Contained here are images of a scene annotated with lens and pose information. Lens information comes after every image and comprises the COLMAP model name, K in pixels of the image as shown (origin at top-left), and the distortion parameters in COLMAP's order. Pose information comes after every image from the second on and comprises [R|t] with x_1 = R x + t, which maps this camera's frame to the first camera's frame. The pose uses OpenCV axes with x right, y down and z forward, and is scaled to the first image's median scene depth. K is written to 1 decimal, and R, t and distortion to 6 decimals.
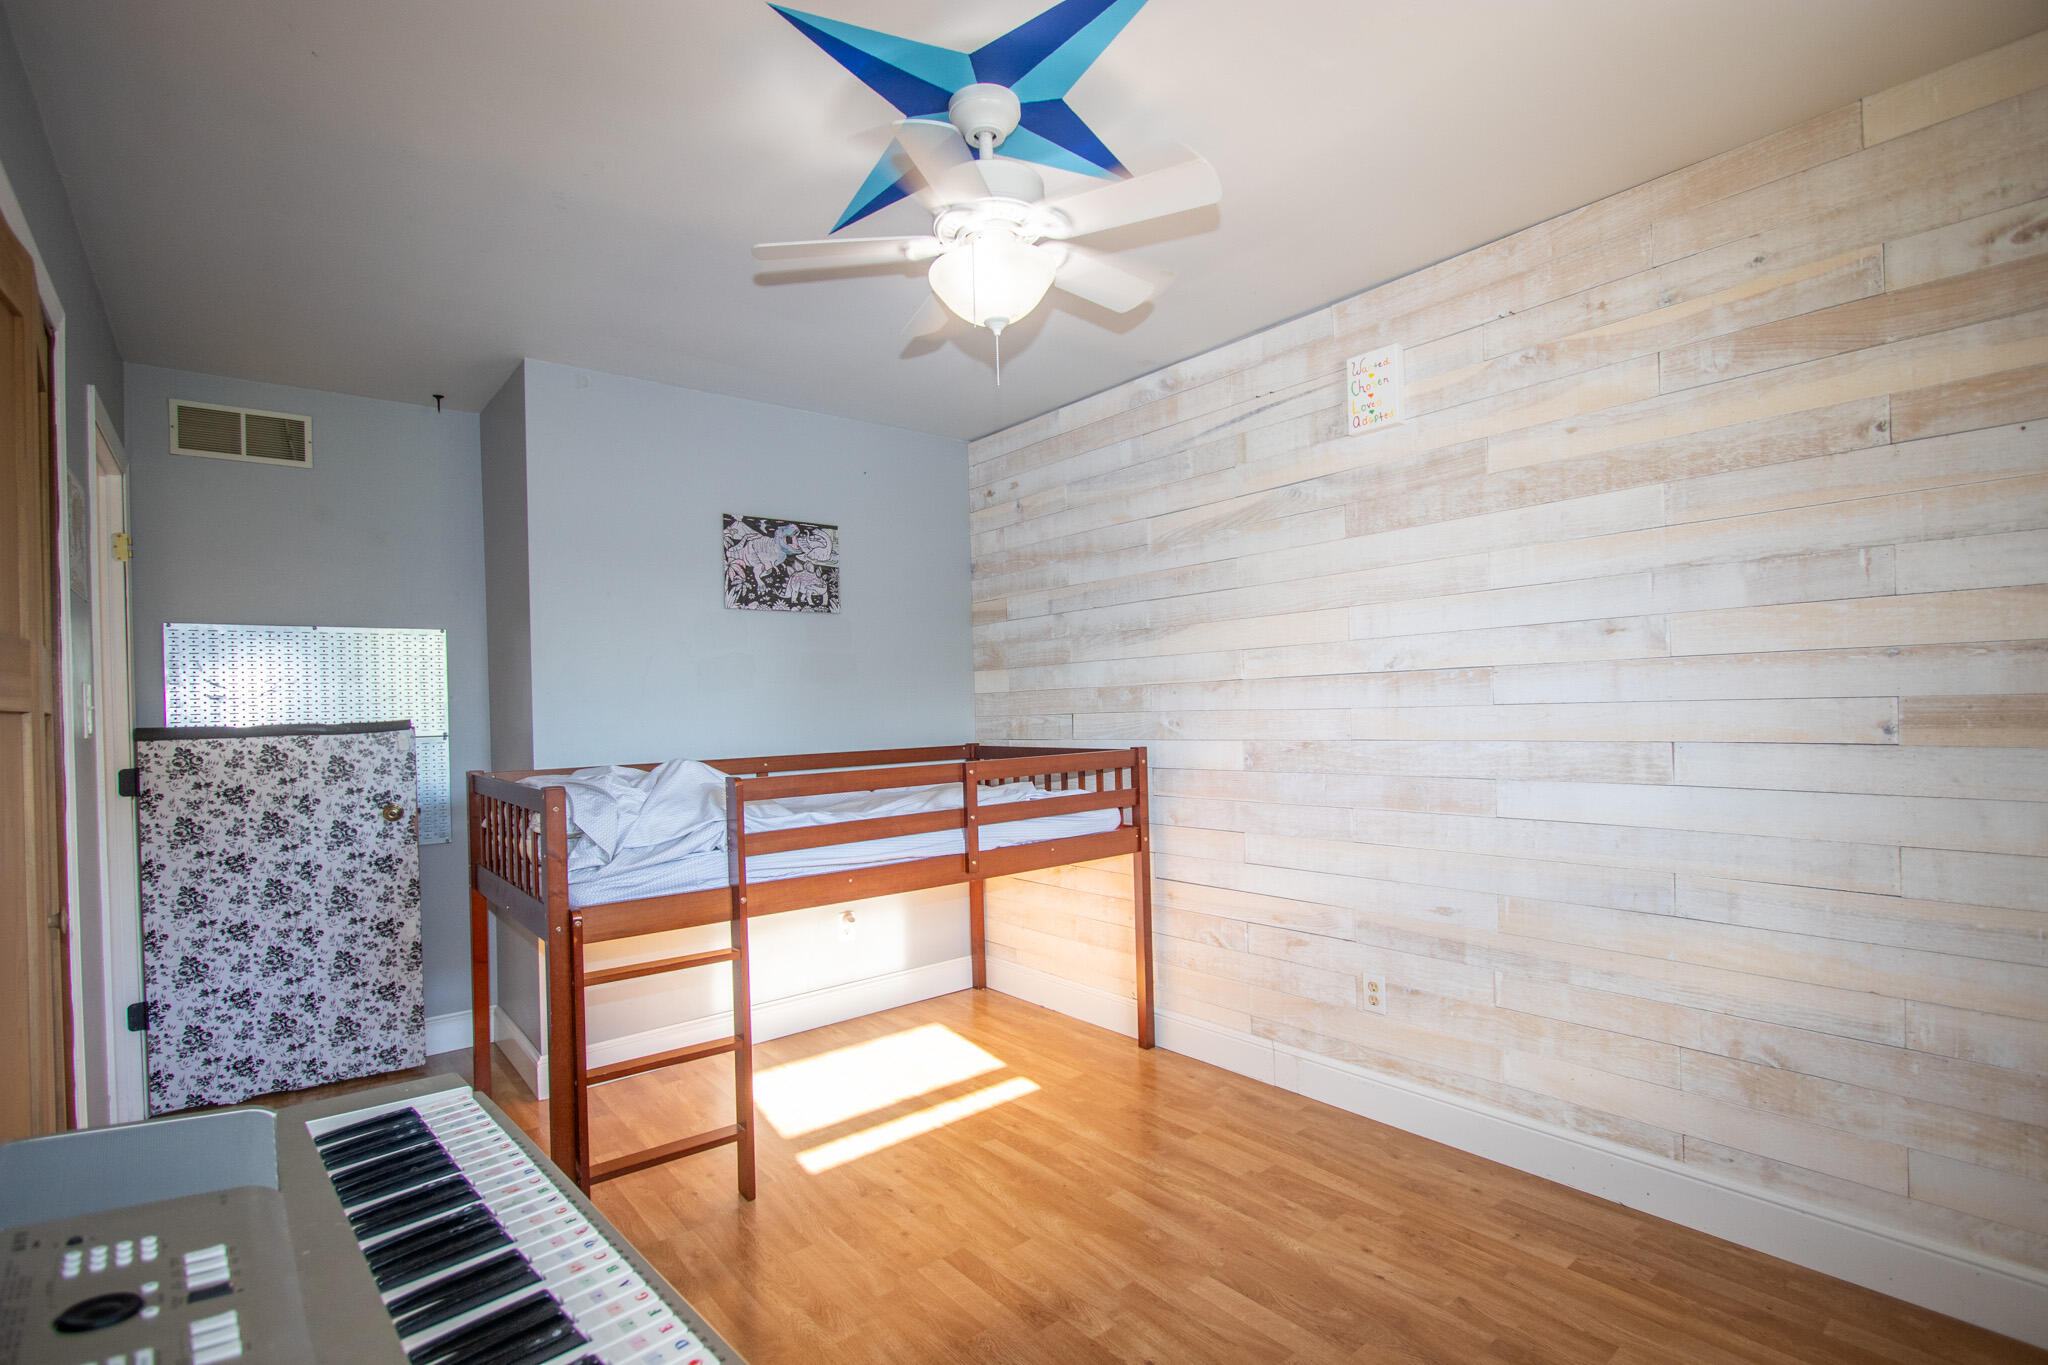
lens RADIAL K [[948.2, 0, 1024.3], [0, 948.2, 706.0], [0, 0, 1]] dist [-0.002110, 0.000039]
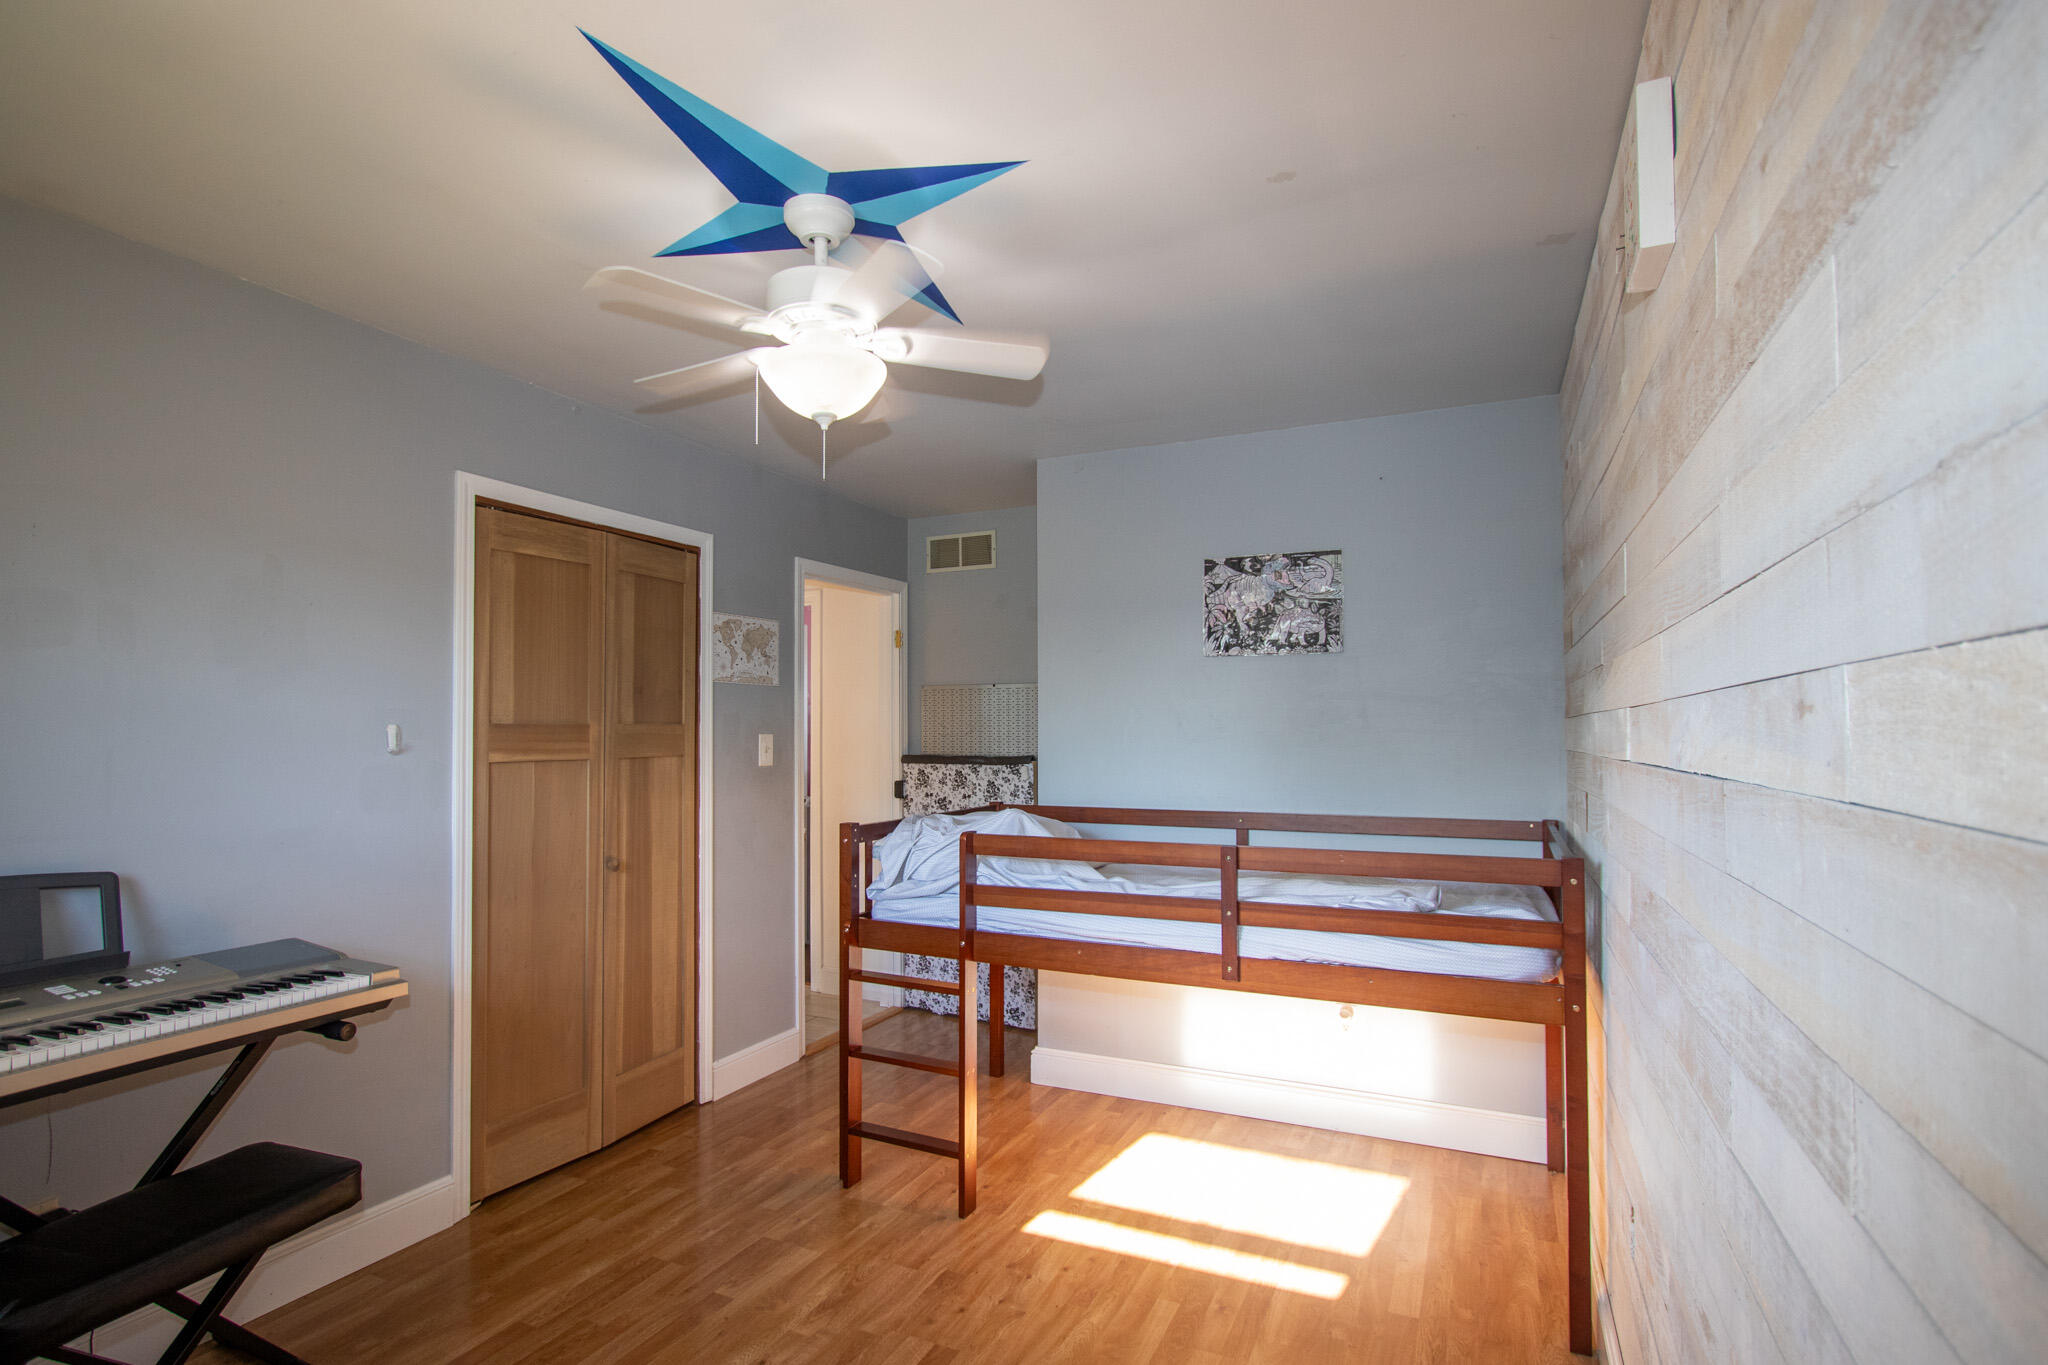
lens RADIAL K [[1015.4, 0, 1020.6], [0, 1015.4, 707.2], [0, 0, 1]] dist [-0.002668, -0.000134]
pose [[0.433034, 0.007006, -0.901351, 0.586604], [-0.010822, 0.999938, 0.002573, -0.055226], [0.901313, 0.008640, 0.433083, 0.403976]]
